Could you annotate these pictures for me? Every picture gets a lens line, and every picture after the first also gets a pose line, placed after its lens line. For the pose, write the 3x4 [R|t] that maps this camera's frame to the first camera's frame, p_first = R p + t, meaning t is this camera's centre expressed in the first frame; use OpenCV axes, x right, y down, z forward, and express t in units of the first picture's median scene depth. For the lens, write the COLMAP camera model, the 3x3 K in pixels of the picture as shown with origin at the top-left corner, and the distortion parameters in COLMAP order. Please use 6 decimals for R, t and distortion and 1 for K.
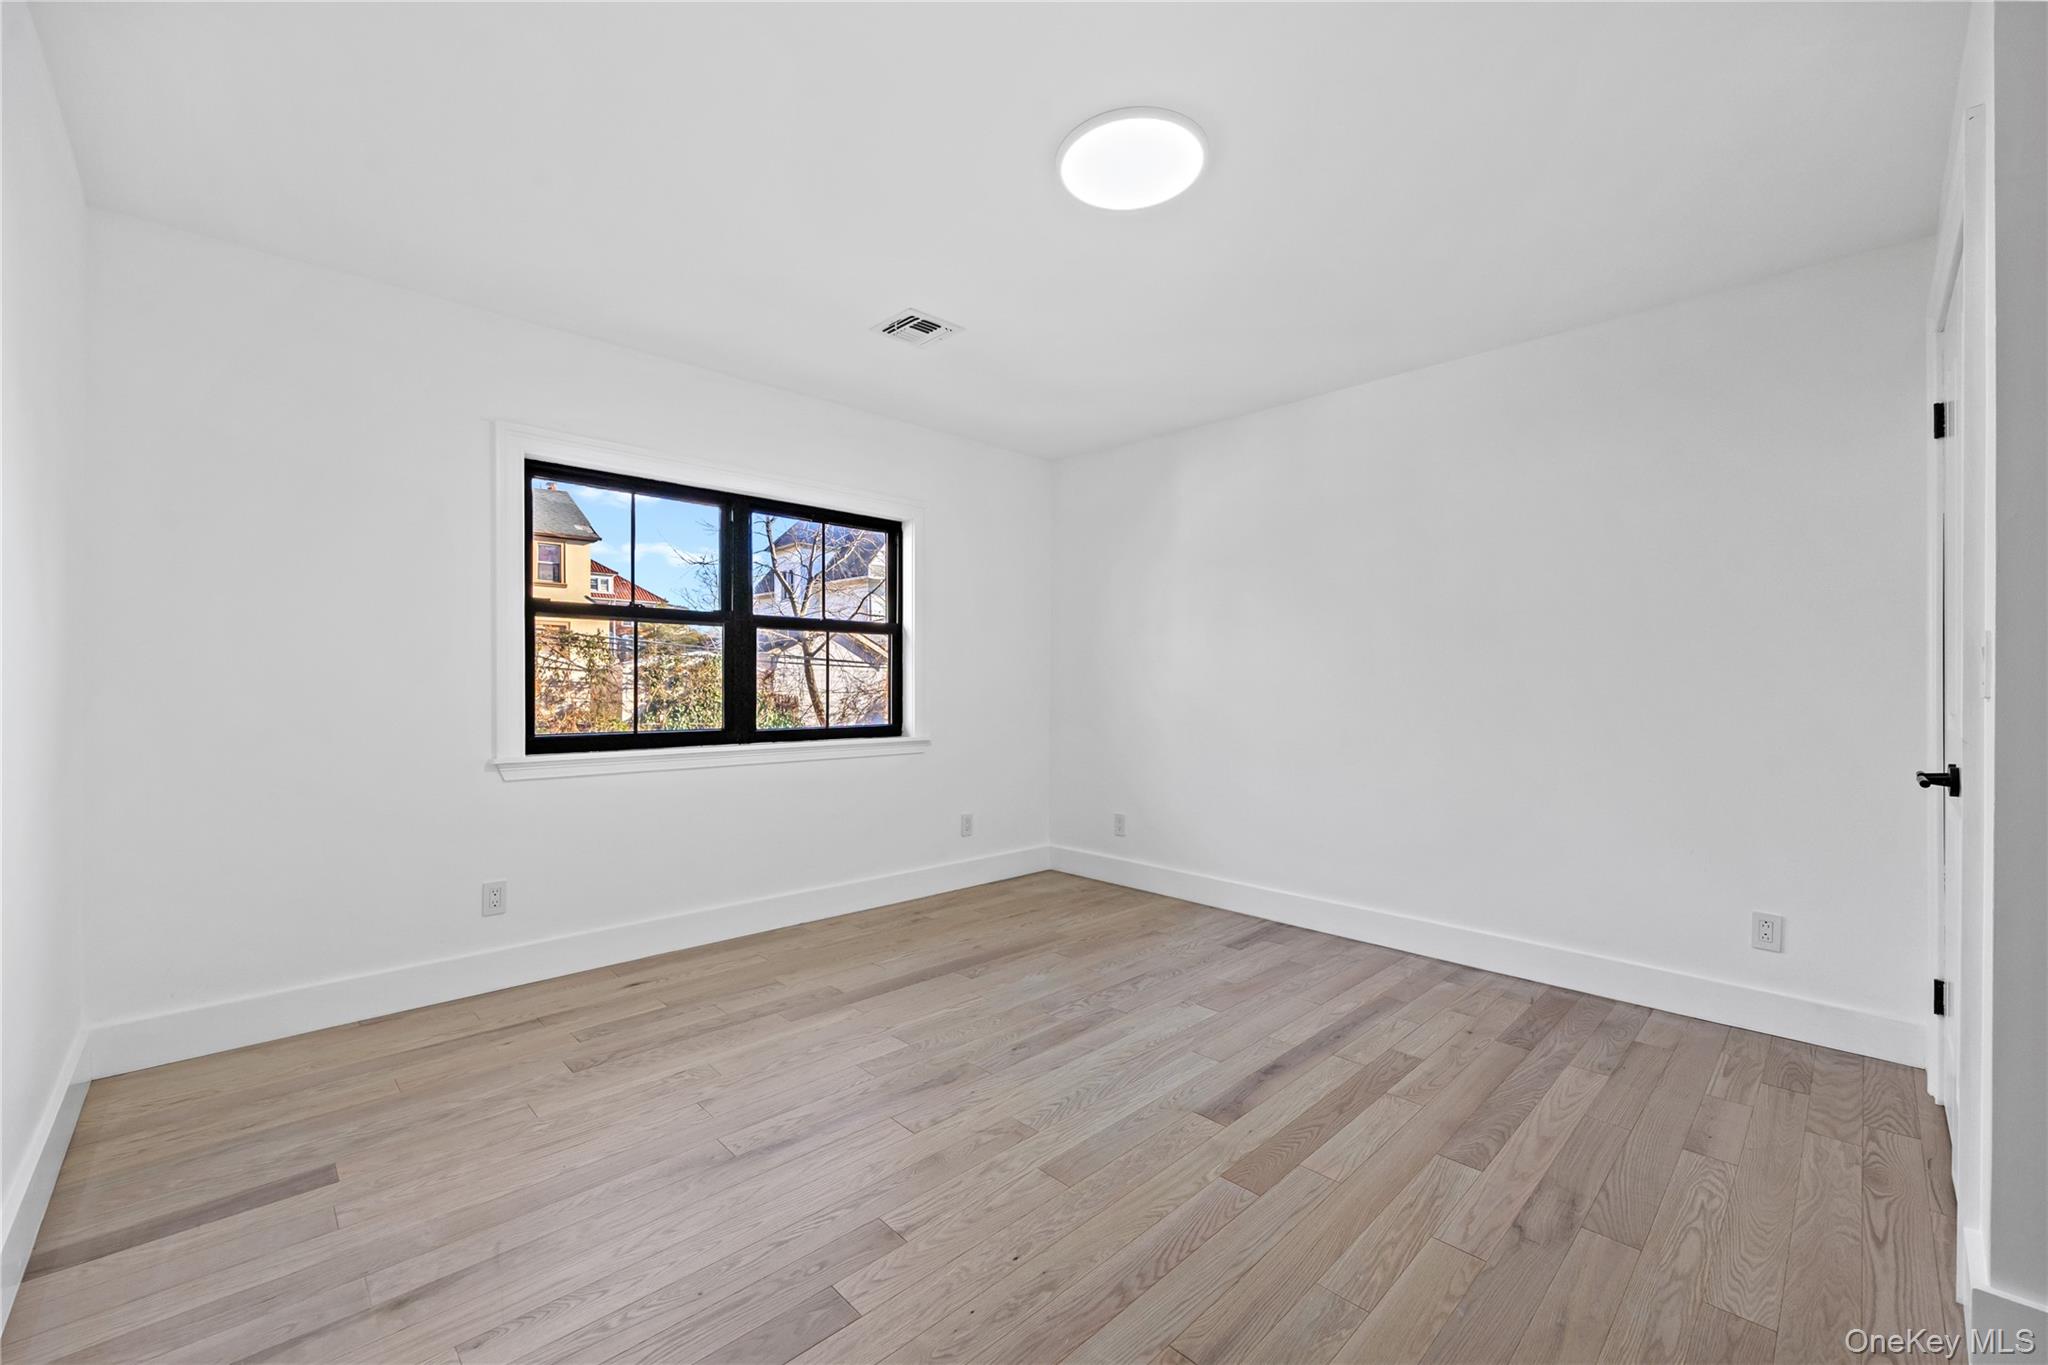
lens RADIAL K [[838.6, 0, 1035.2], [0, 838.6, 678.5], [0, 0, 1]] dist [-0.002874, 0.001027]
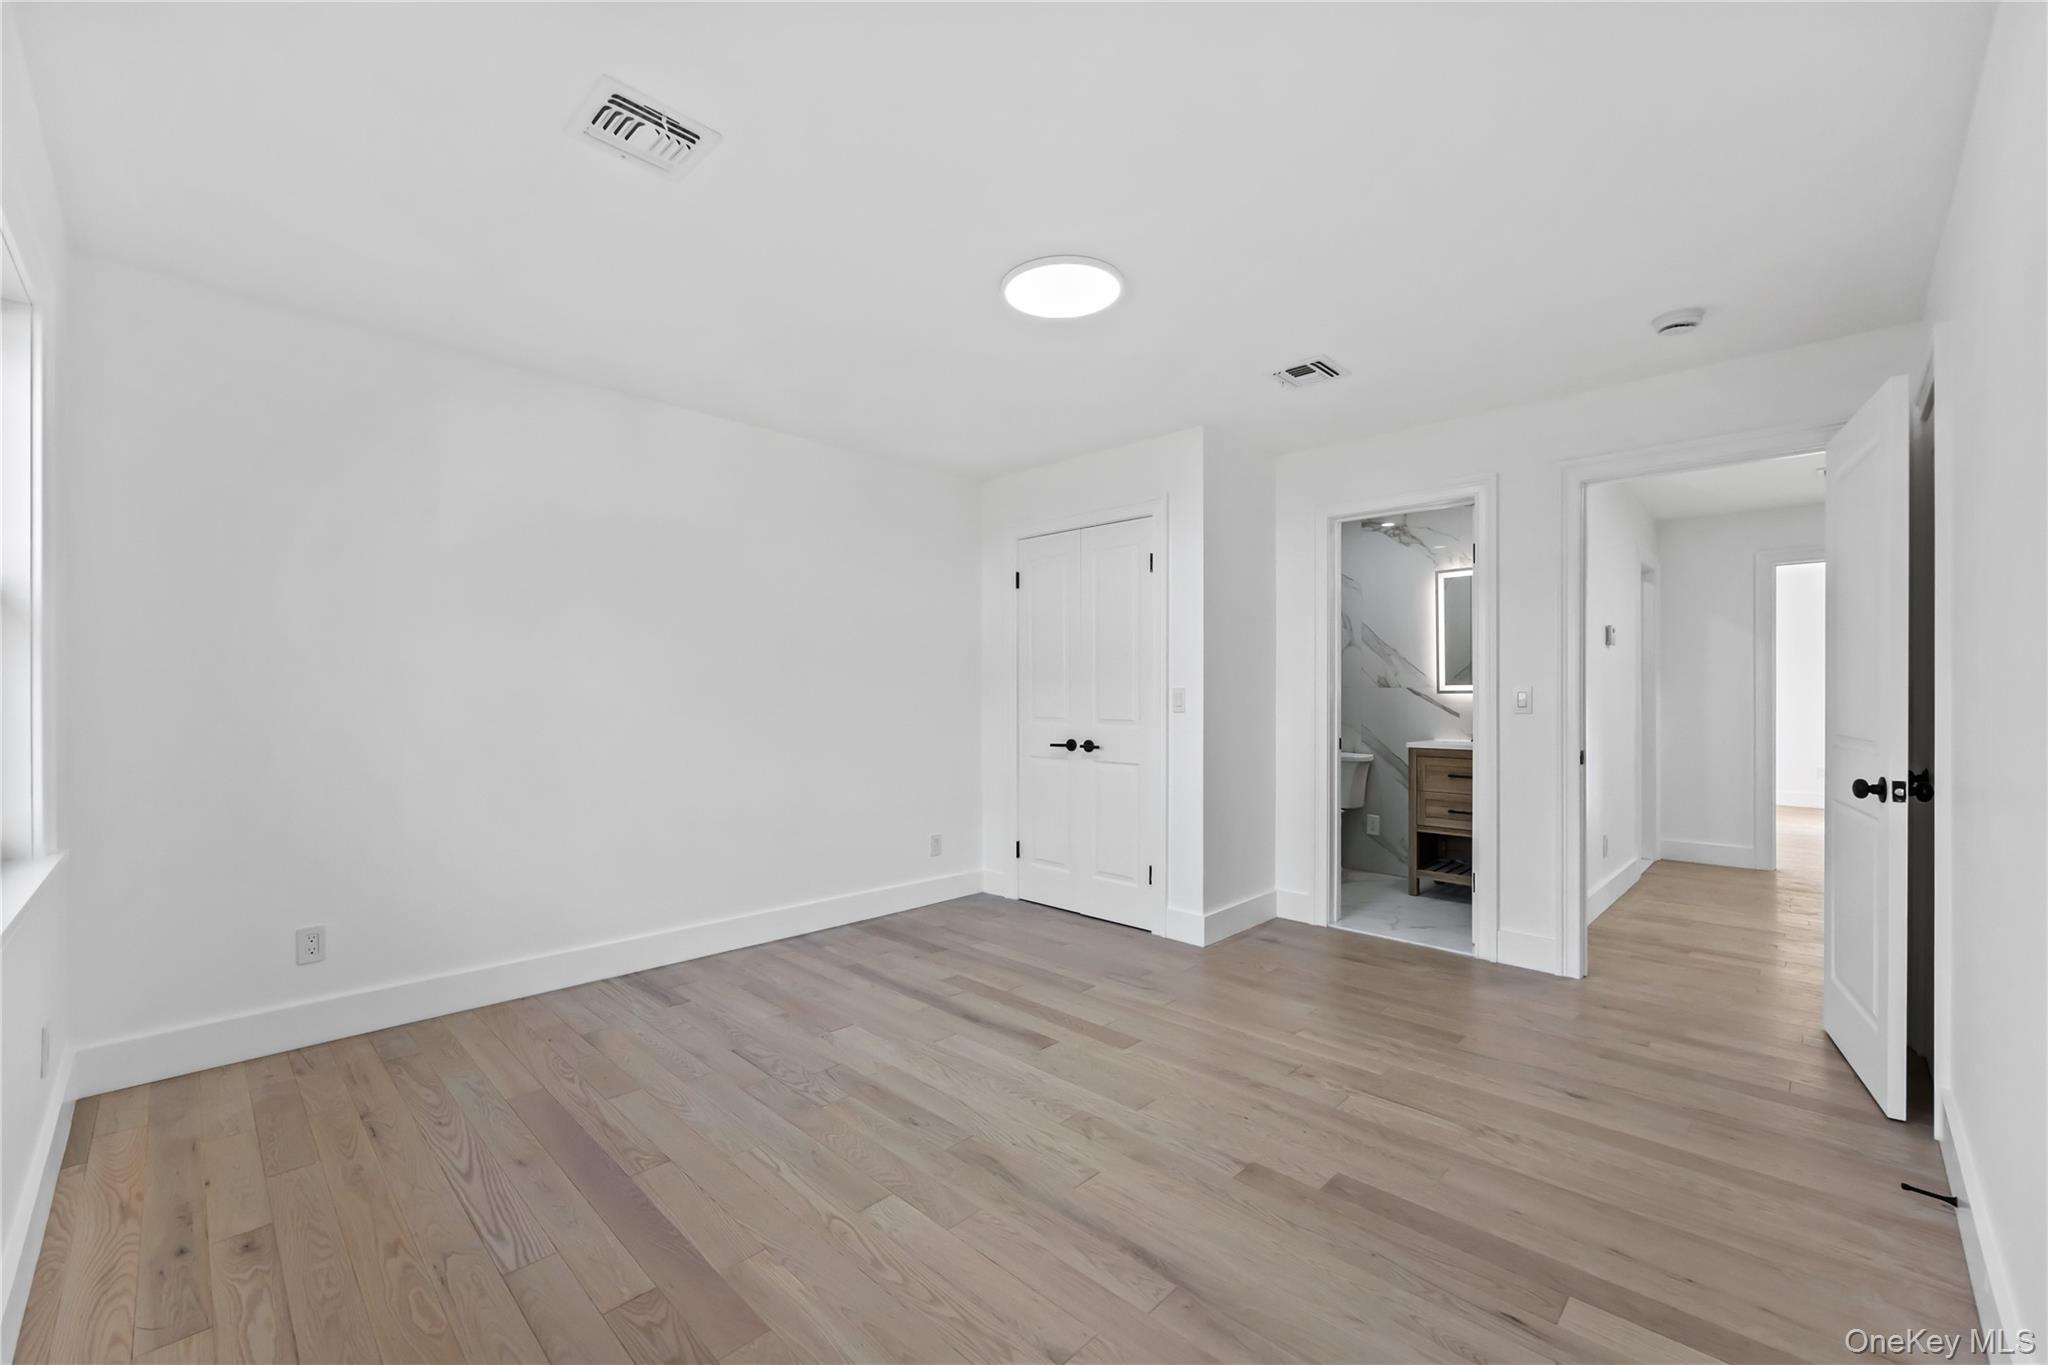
lens RADIAL K [[838.6, 0, 1017.8], [0, 838.6, 690.8], [0, 0, 1]] dist [-0.002874, 0.001027]
pose [[-0.021448, -0.002627, 0.999767, -0.773063], [-0.007518, 0.999969, 0.002466, -0.022082], [-0.999742, -0.007463, -0.021467, 0.762091]]
